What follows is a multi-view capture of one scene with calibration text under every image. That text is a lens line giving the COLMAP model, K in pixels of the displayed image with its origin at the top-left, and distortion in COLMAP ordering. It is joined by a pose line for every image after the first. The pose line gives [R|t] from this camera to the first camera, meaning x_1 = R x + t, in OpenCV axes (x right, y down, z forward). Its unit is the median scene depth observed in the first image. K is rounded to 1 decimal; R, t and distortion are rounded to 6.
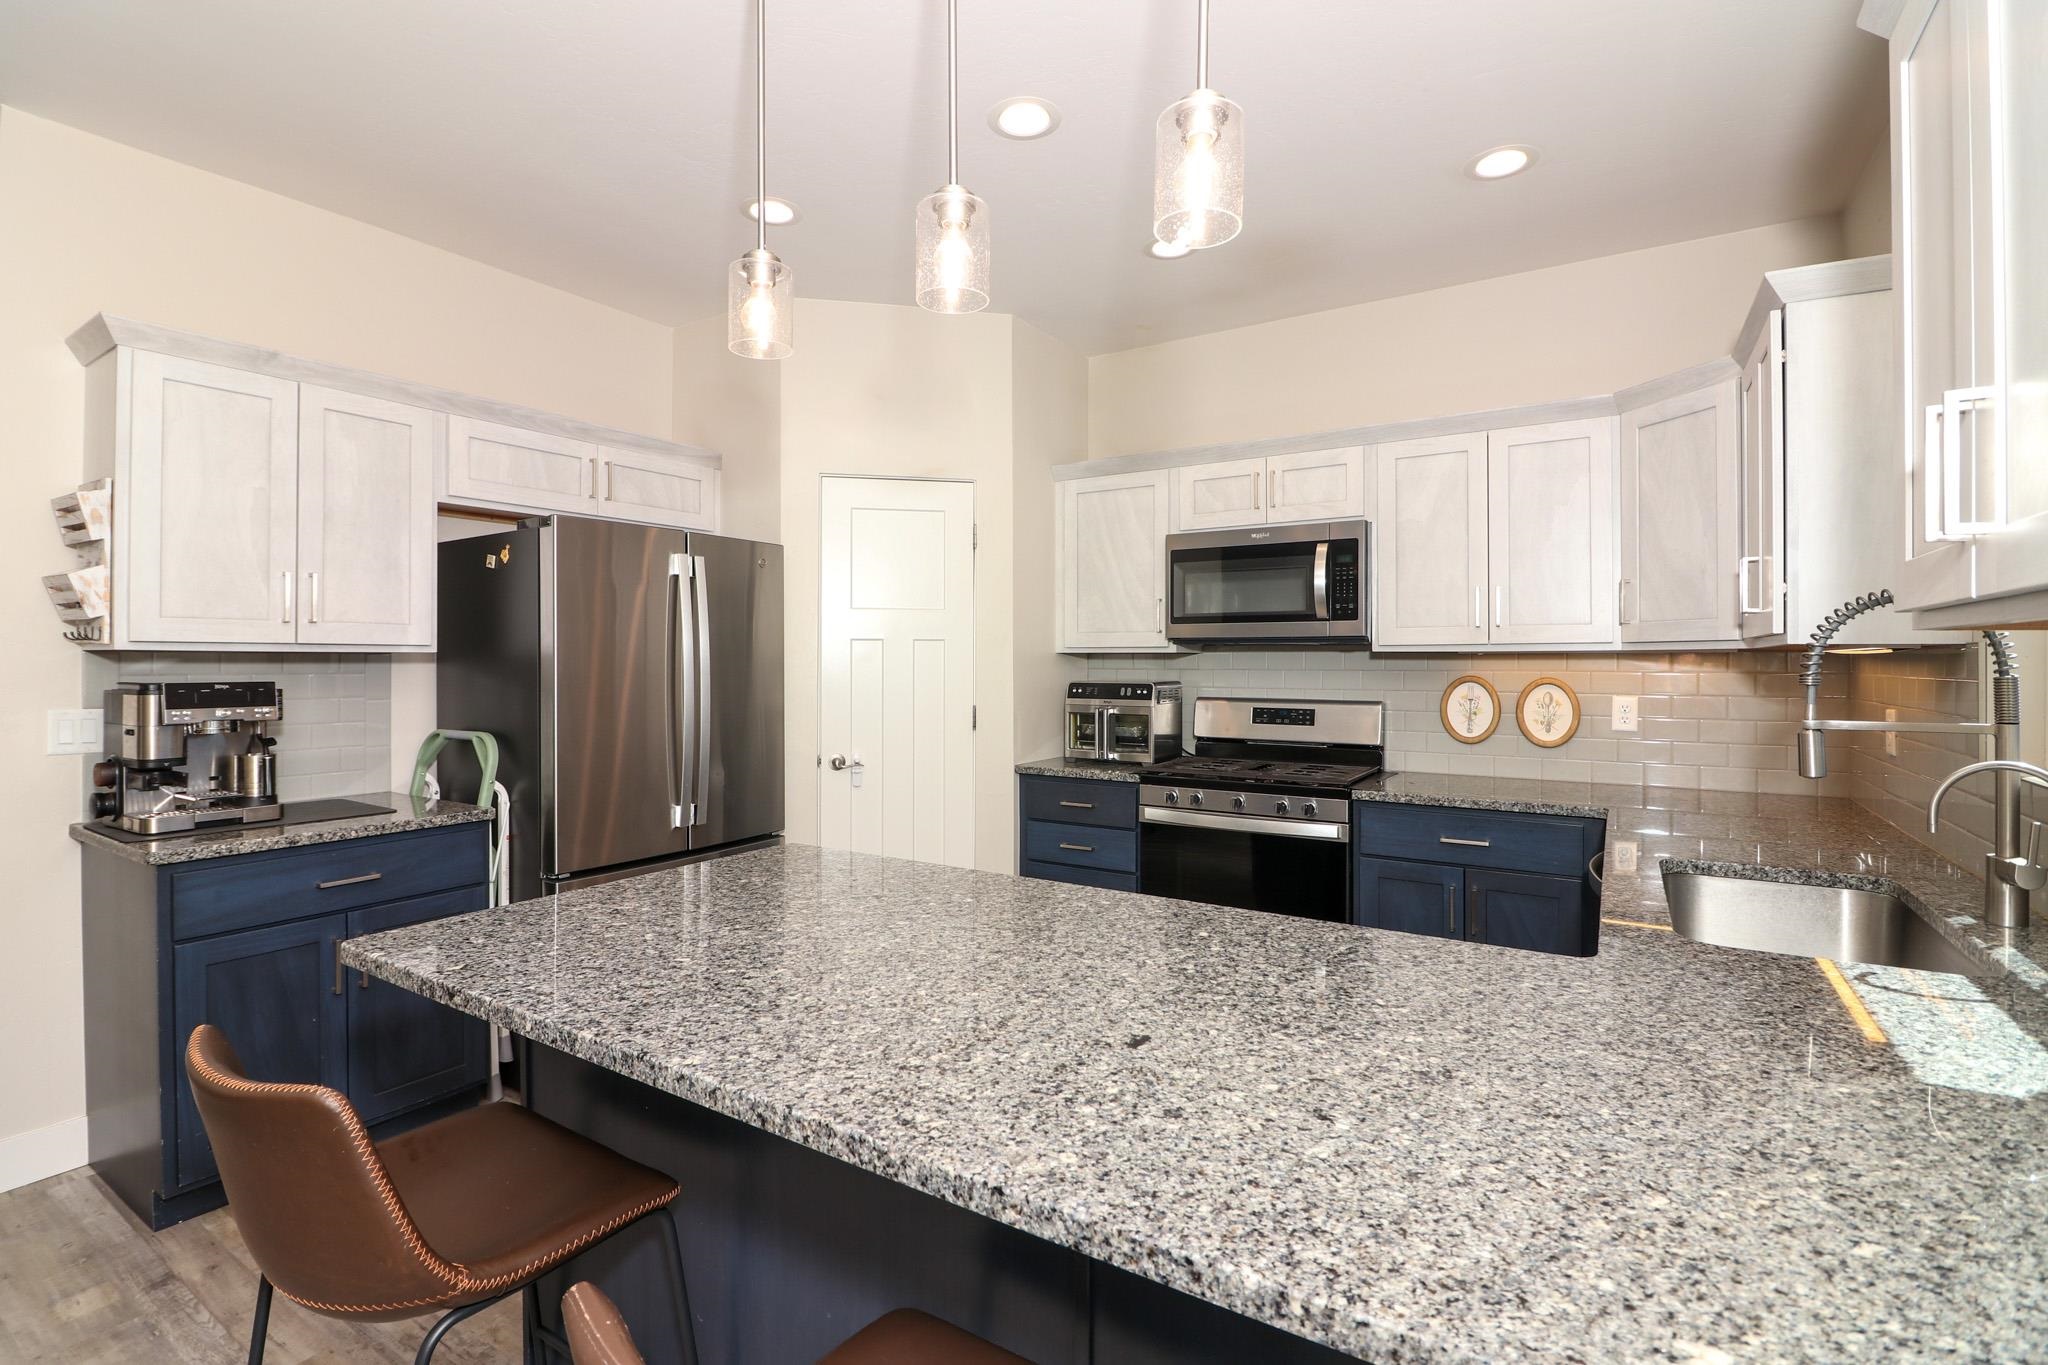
lens RADIAL K [[942.8, 0, 1015.0], [0, 942.8, 657.4], [0, 0, 1]] dist [-0.027886, -0.005239]
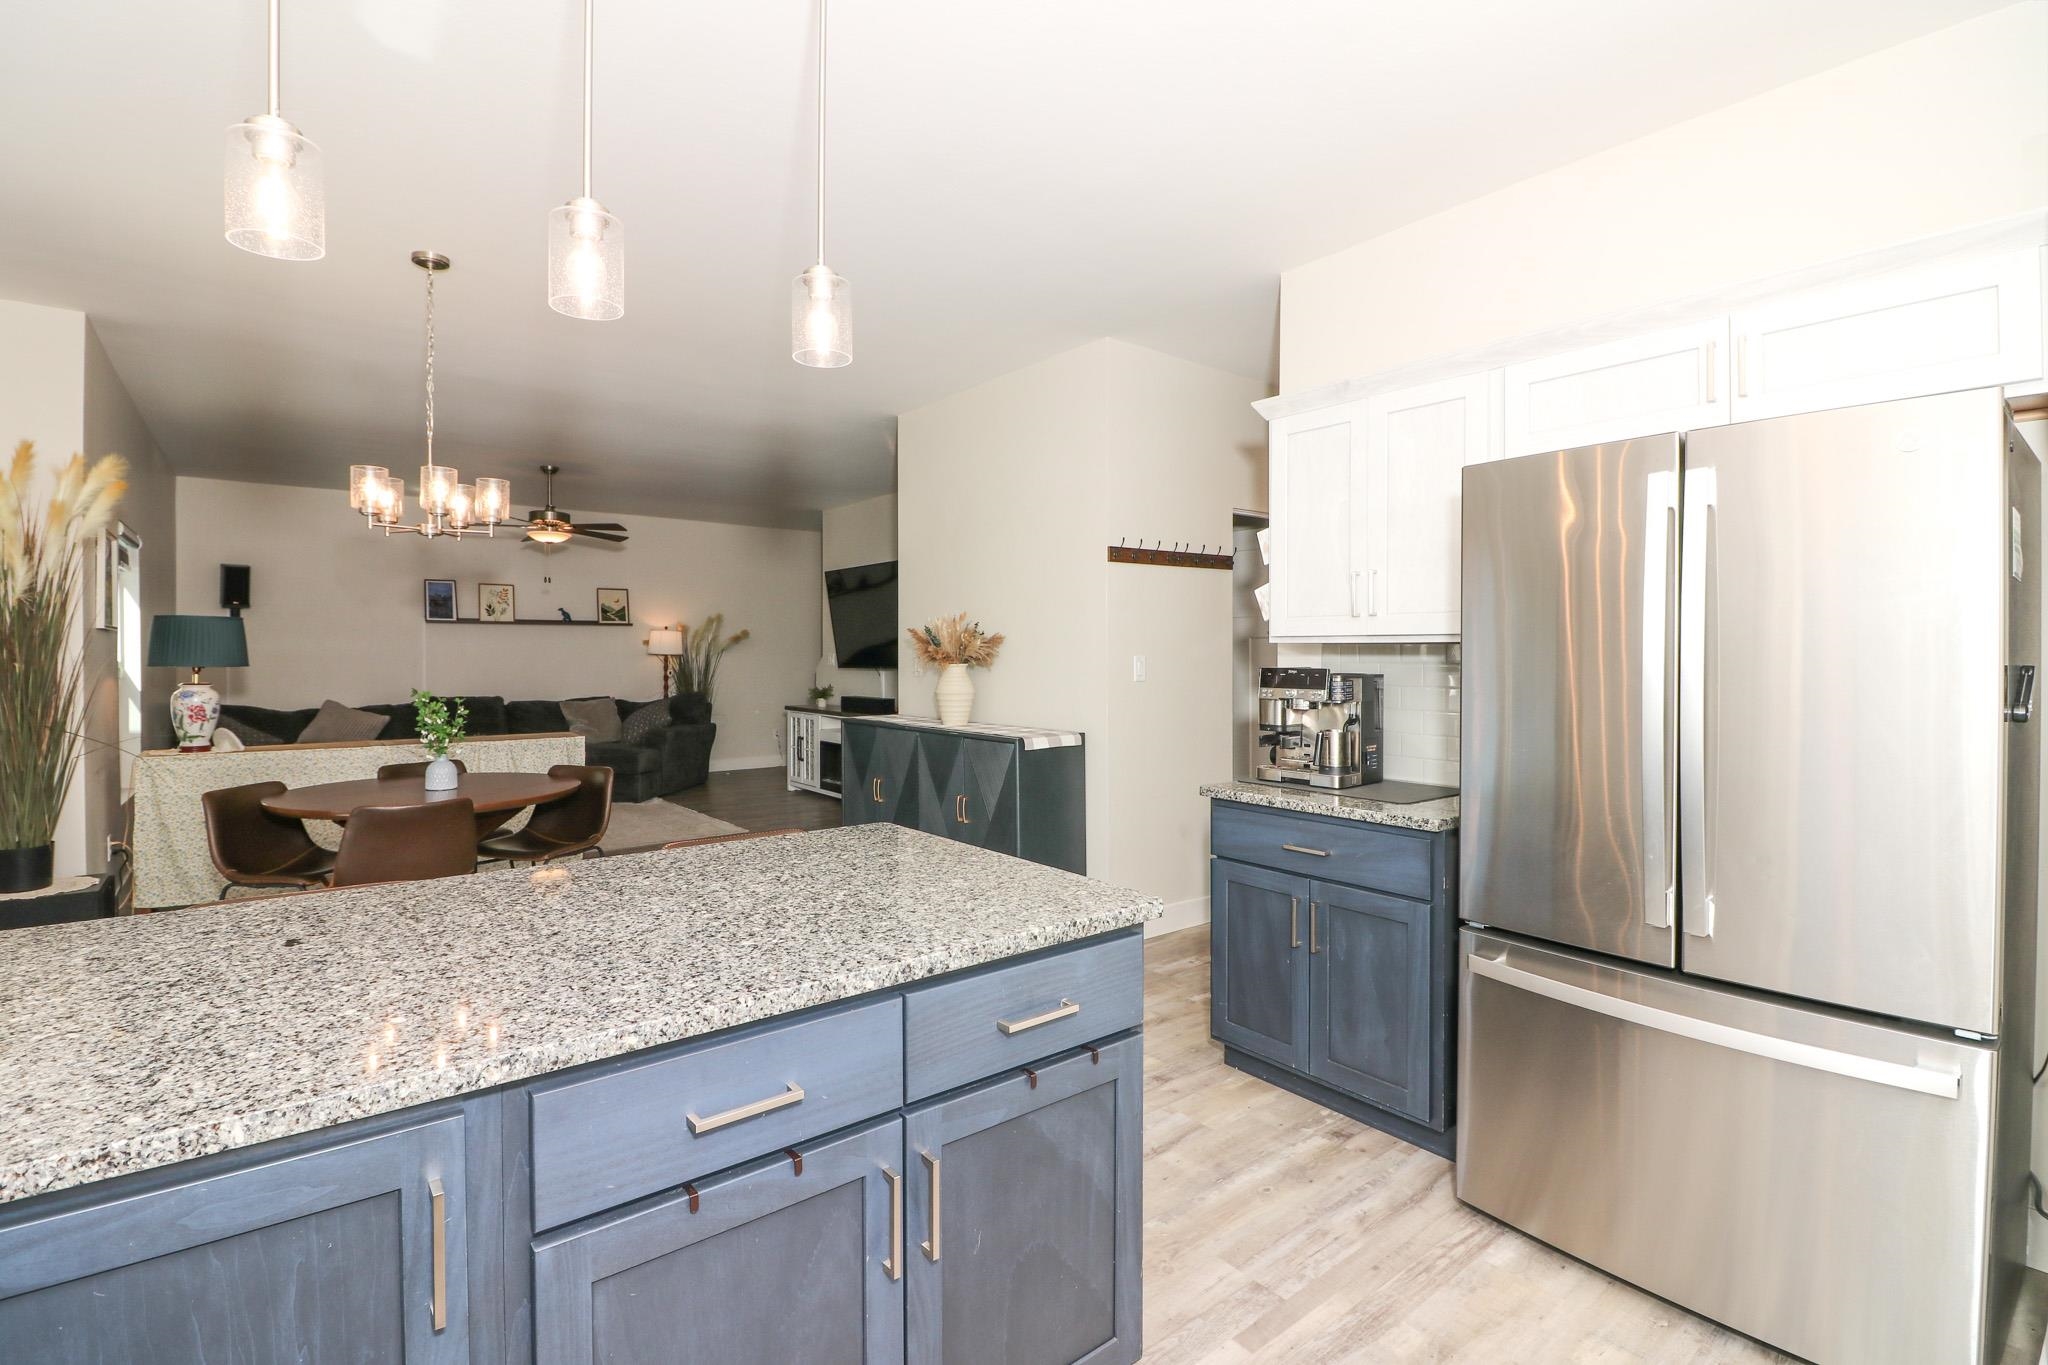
lens RADIAL K [[942.8, 0, 1015.0], [0, 942.8, 657.4], [0, 0, 1]] dist [-0.027886, -0.005239]
pose [[-0.314843, 0.003809, -0.949136, 0.775105], [-0.001305, 0.999989, 0.004446, 0.012345], [0.949143, 0.002638, -0.314835, 1.786714]]
